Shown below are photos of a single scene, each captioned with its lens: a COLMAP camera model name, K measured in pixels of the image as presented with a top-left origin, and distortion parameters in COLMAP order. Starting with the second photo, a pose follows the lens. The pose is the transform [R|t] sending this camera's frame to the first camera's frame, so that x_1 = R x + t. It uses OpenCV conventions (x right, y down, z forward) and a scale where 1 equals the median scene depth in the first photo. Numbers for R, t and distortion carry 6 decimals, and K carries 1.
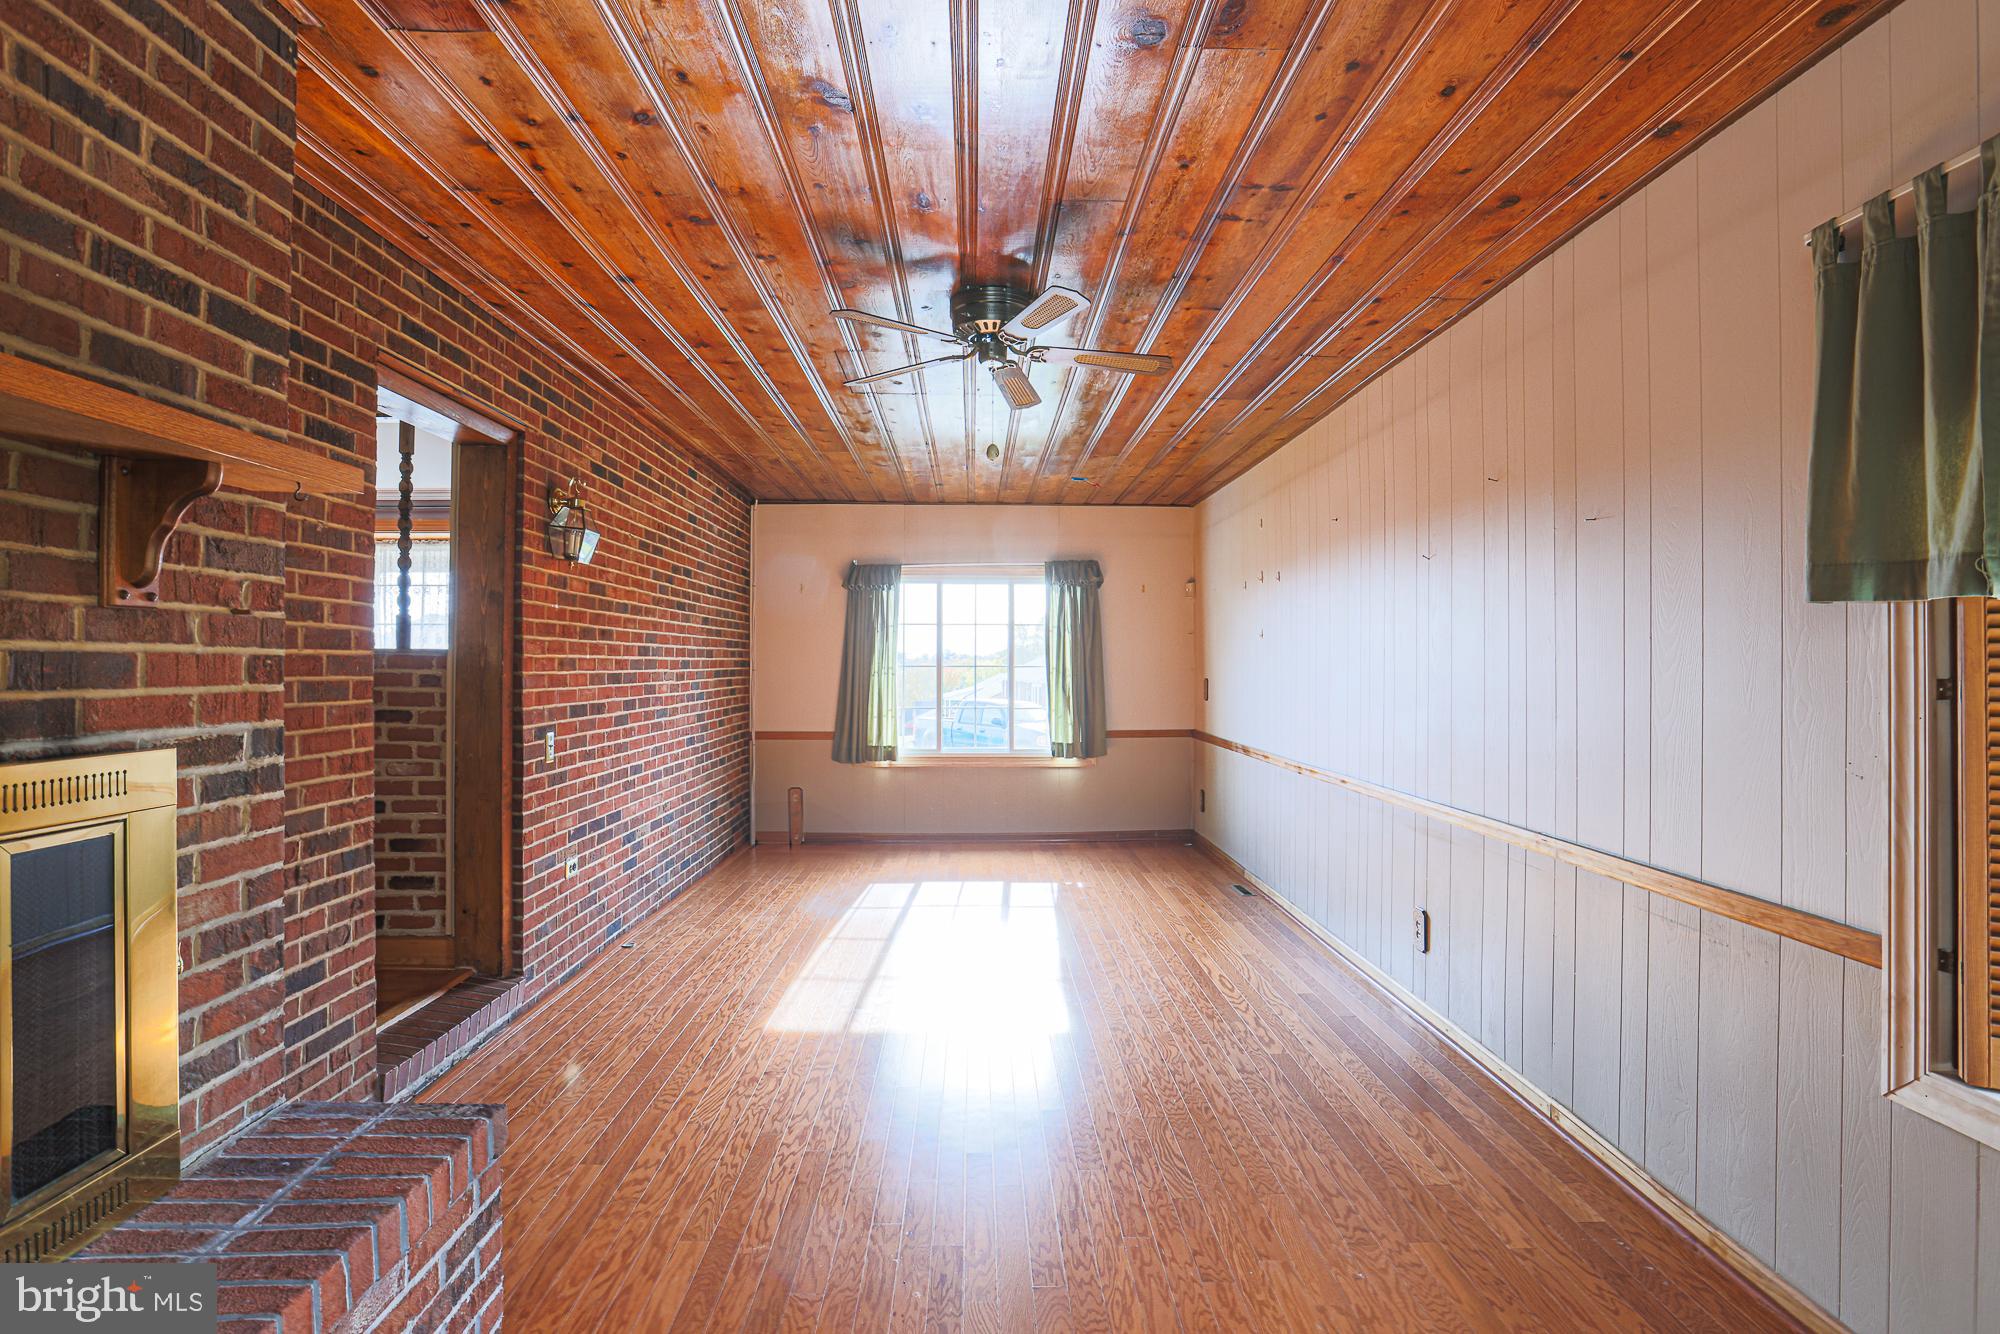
lens RADIAL K [[931.5, 0, 1003.9], [0, 931.5, 651.3], [0, 0, 1]] dist [-0.047131, 0.017016]
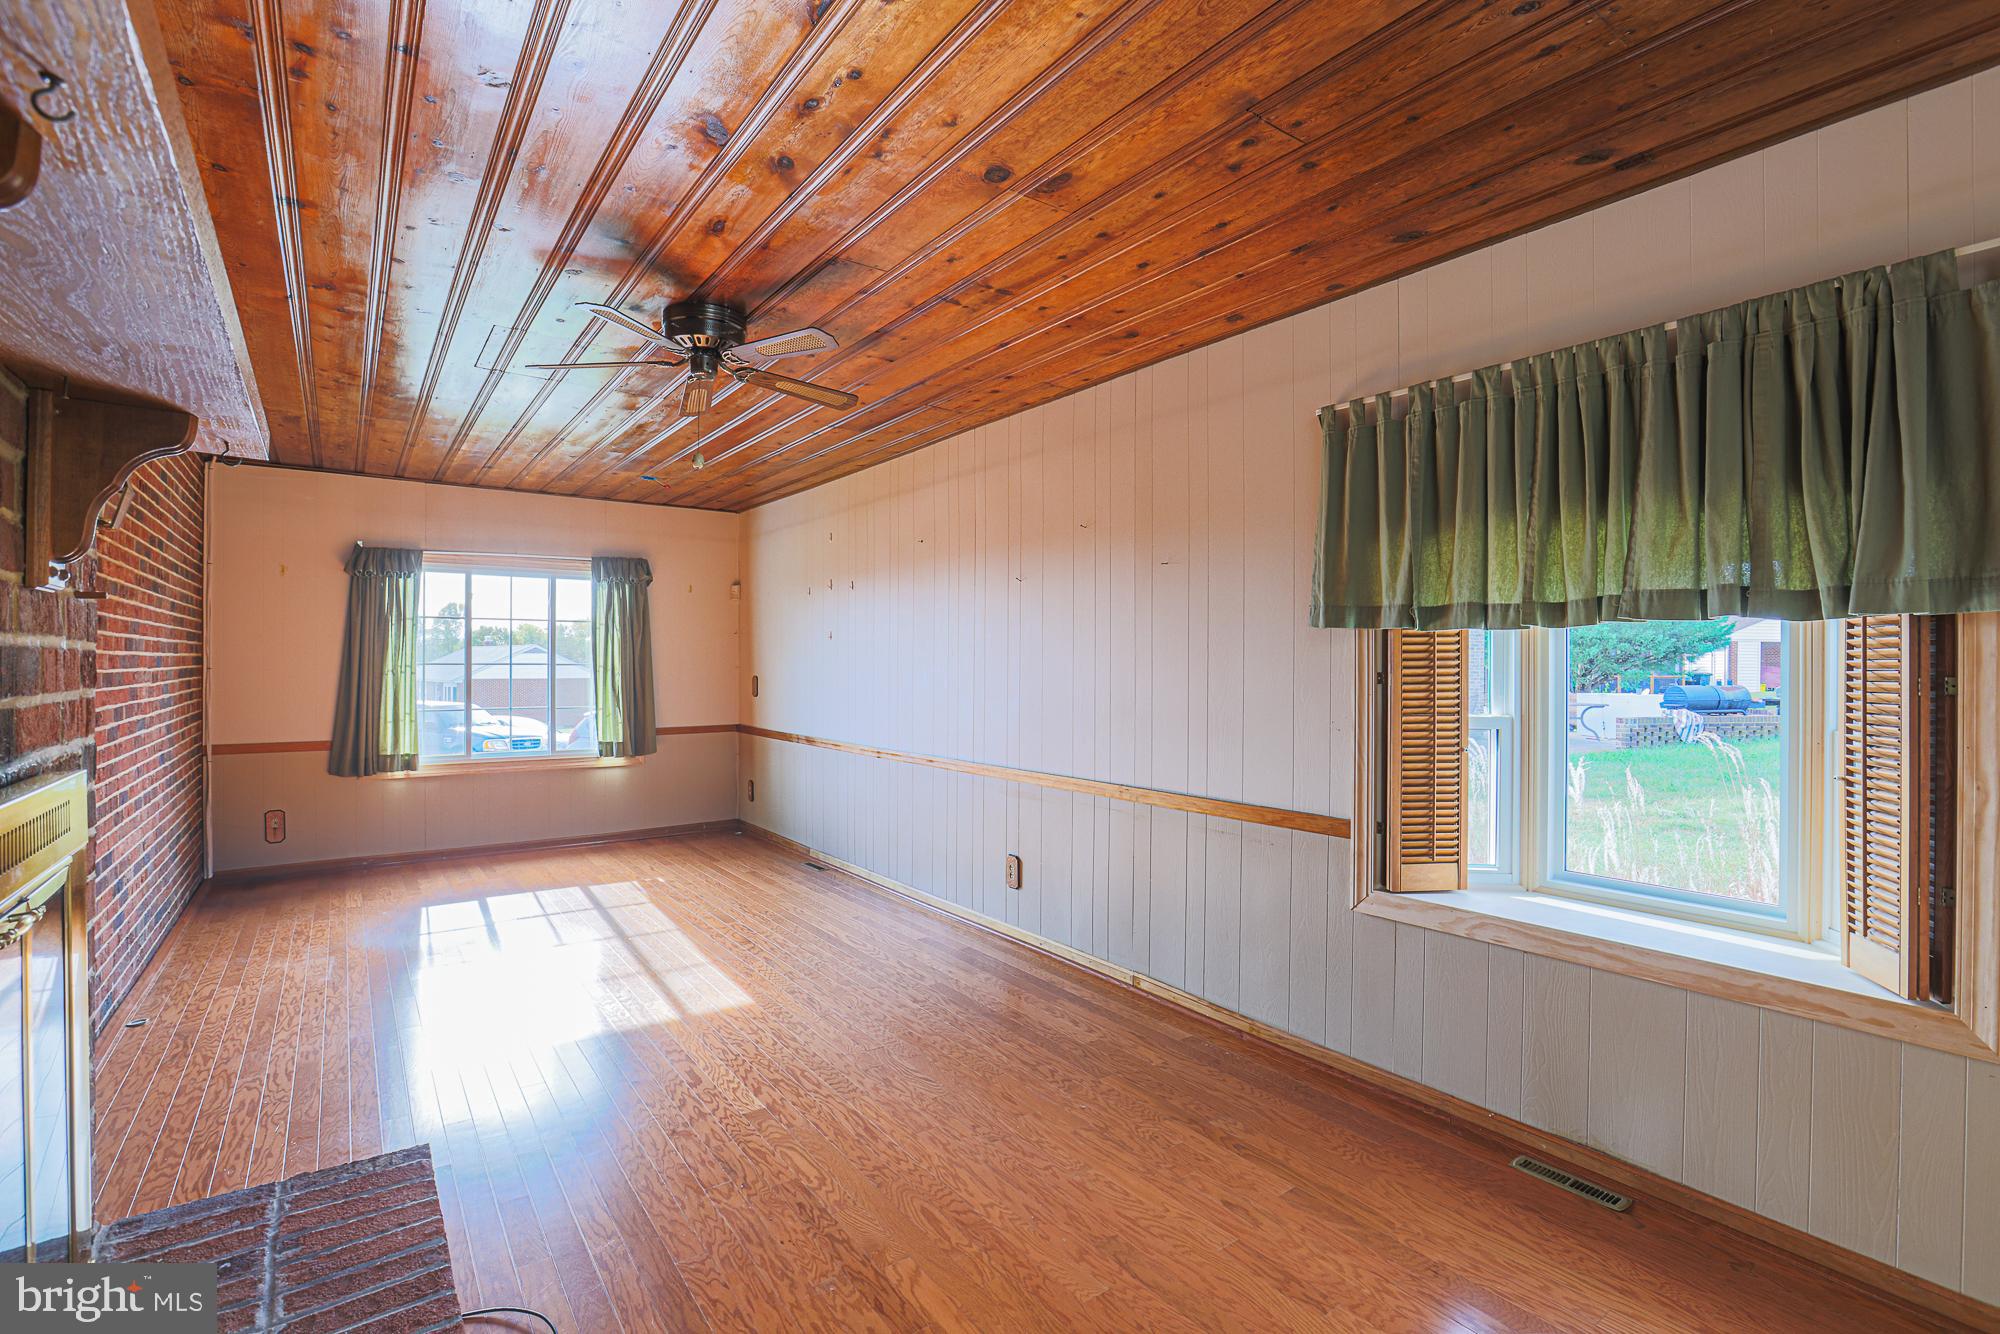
lens RADIAL K [[931.5, 0, 962.9], [0, 931.5, 650.8], [0, 0, 1]] dist [-0.047131, 0.017016]
pose [[0.826997, 0.008957, 0.562135, -0.266960], [-0.009821, 0.999951, -0.001485, -0.000698], [-0.562121, -0.004293, 0.827044, -0.022967]]
